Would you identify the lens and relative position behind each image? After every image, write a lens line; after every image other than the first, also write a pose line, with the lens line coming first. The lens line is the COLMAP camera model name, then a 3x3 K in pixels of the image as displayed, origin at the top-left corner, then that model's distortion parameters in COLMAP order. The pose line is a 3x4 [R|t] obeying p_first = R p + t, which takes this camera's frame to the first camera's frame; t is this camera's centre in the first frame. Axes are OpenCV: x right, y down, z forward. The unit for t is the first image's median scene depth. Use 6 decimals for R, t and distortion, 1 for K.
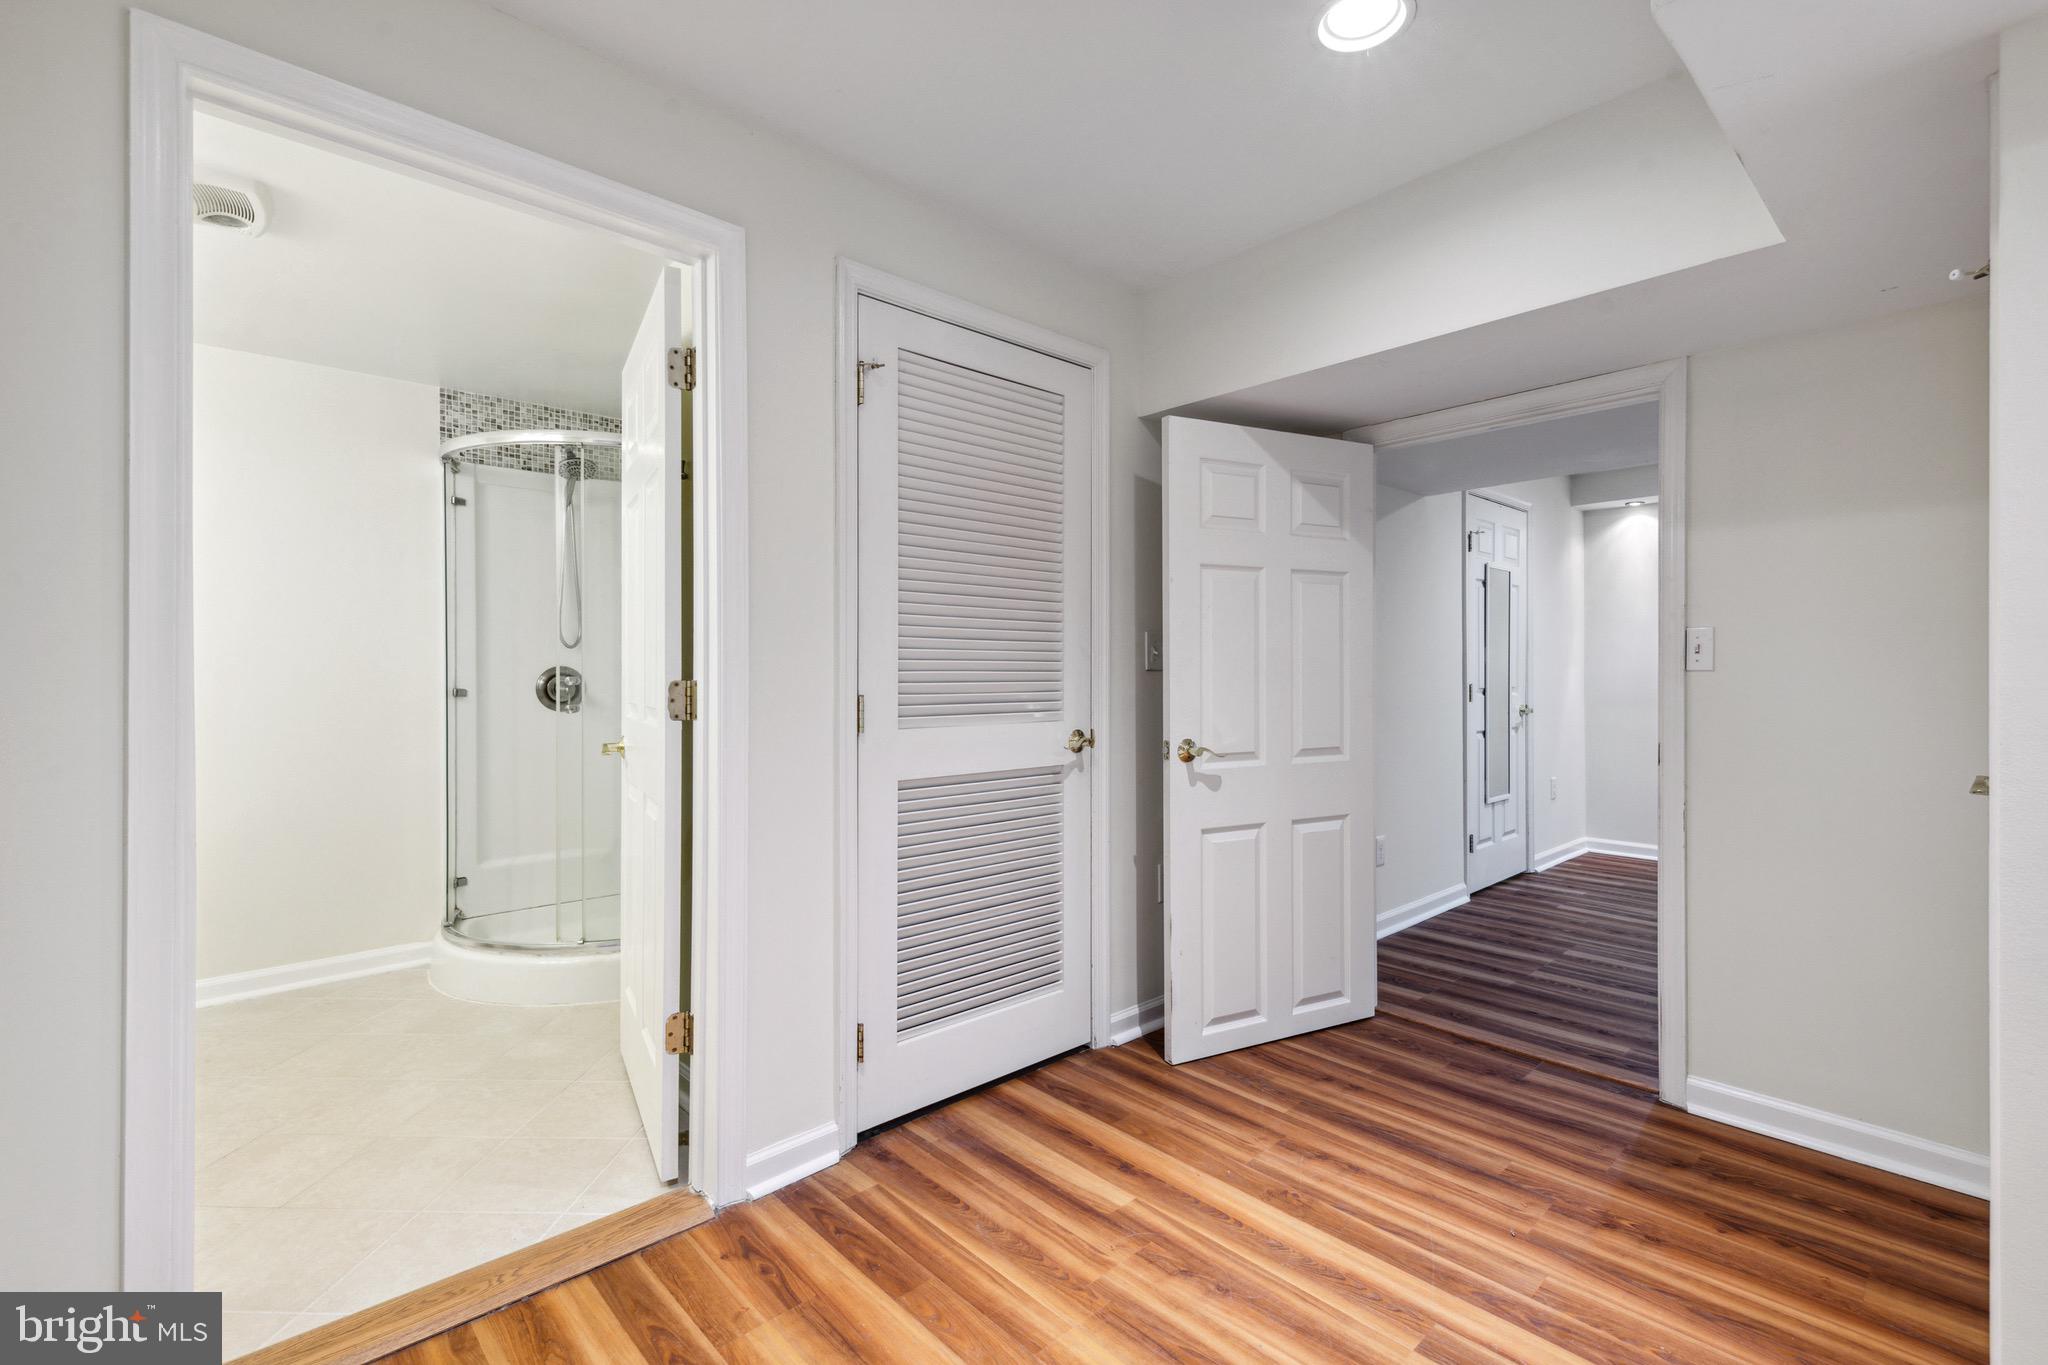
lens RADIAL K [[922.0, 0, 1064.9], [0, 922.0, 650.8], [0, 0, 1]] dist [0.014231, -0.004761]
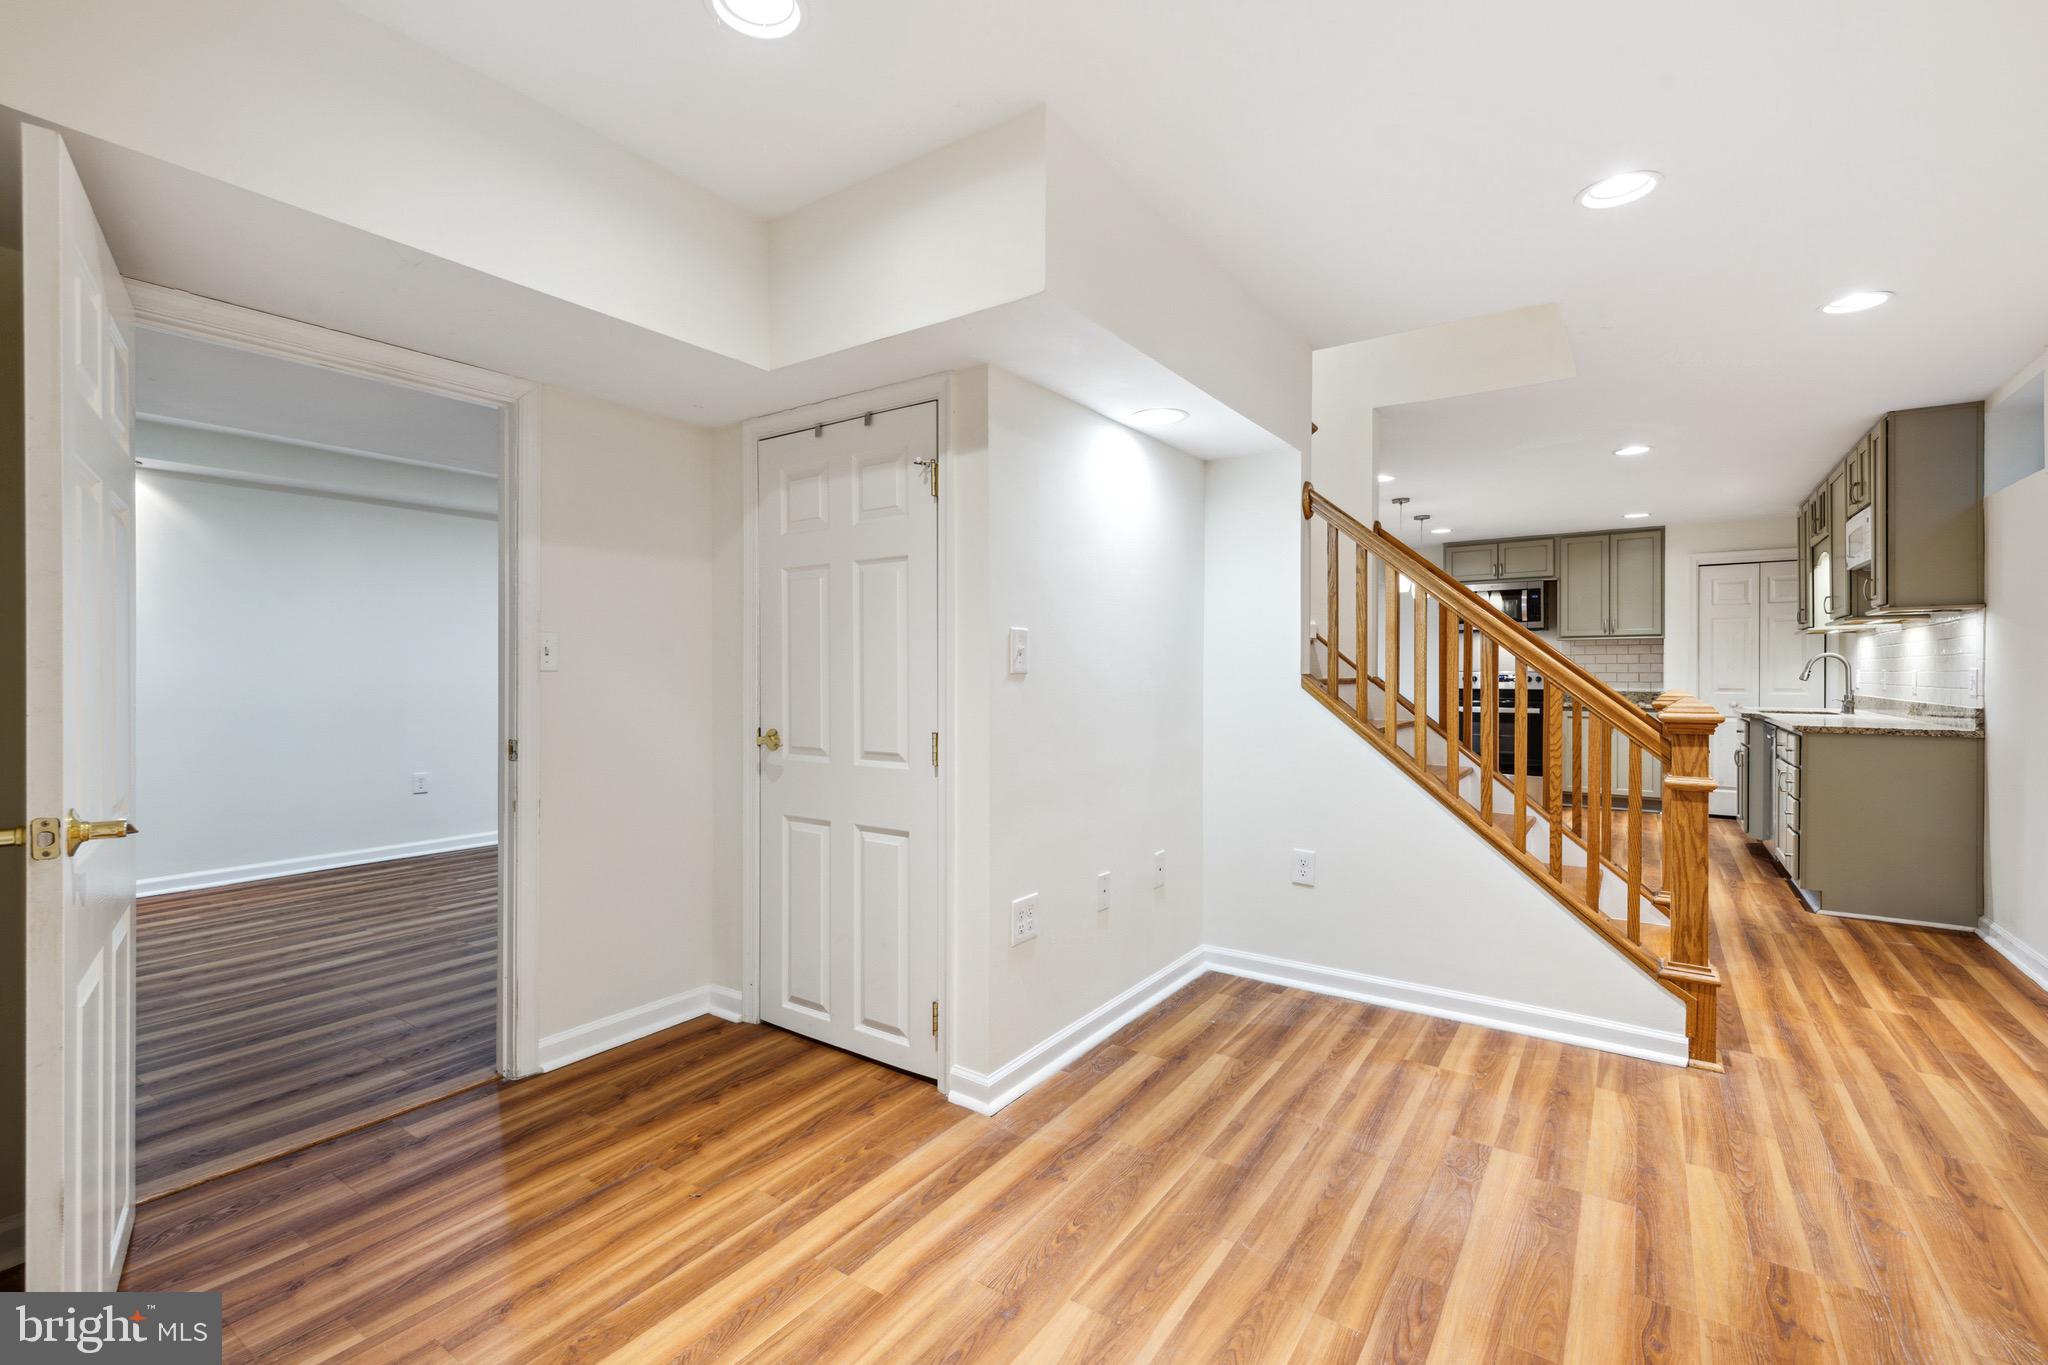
lens RADIAL K [[922.0, 0, 998.5], [0, 922.0, 673.1], [0, 0, 1]] dist [0.014231, -0.004761]
pose [[-0.192003, -0.002343, 0.981392, -0.544614], [-0.024300, 0.999702, -0.002367, 0.018888], [-0.981093, -0.024303, -0.192003, 0.762812]]
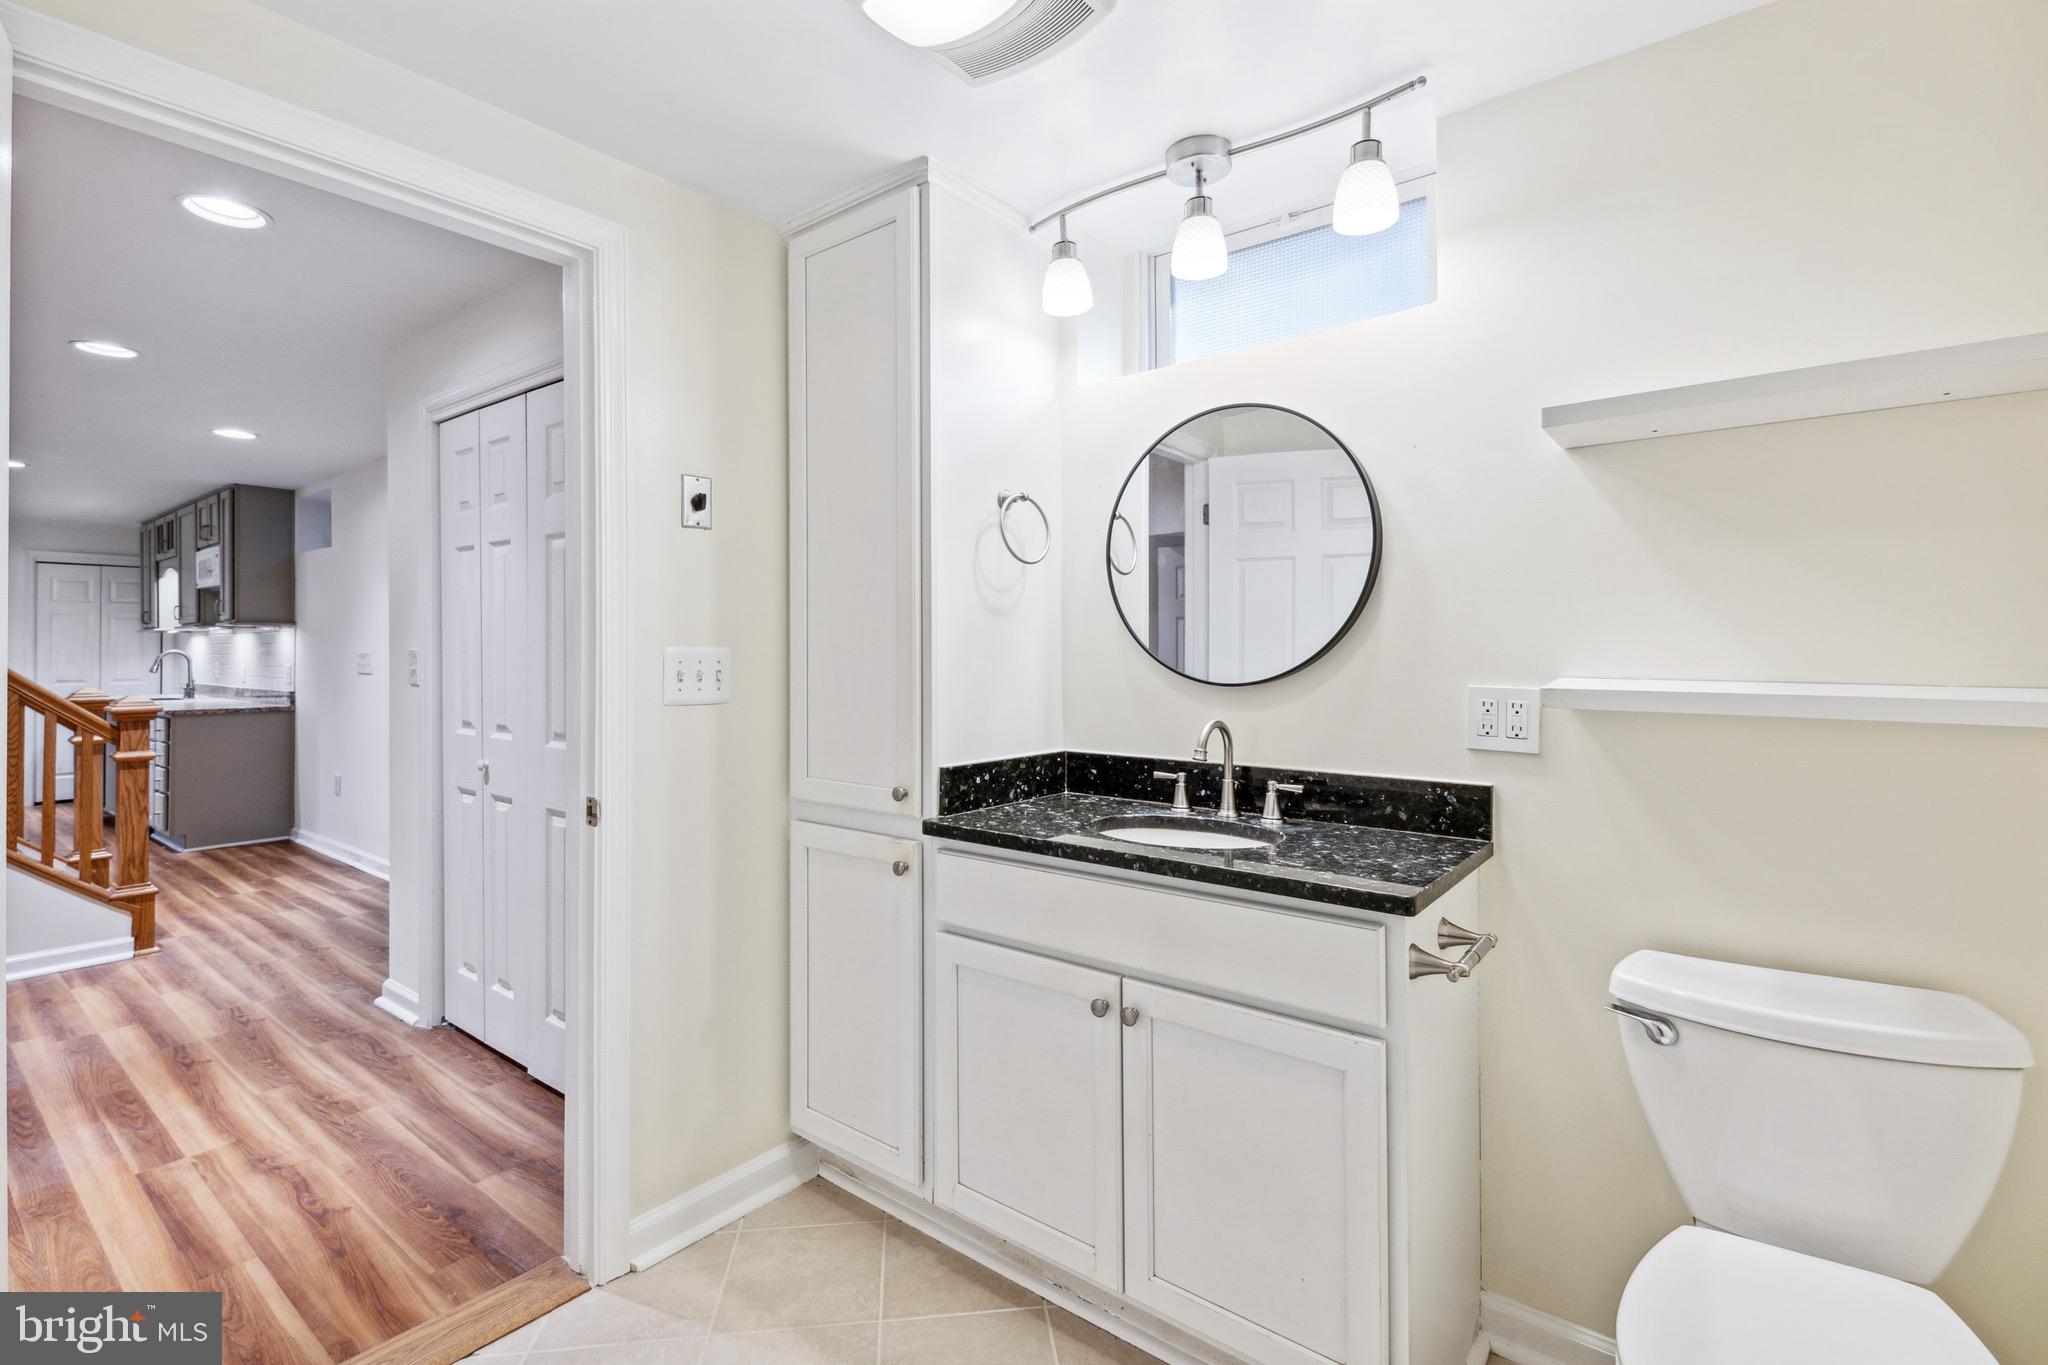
lens RADIAL K [[922.0, 0, 1047.2], [0, 922.0, 645.8], [0, 0, 1]] dist [0.014231, -0.004761]
pose [[-0.988850, -0.001503, -0.148907, -0.893072], [0.003060, 0.999533, -0.030407, -0.004828], [0.148883, -0.030524, -0.988384, 1.503112]]
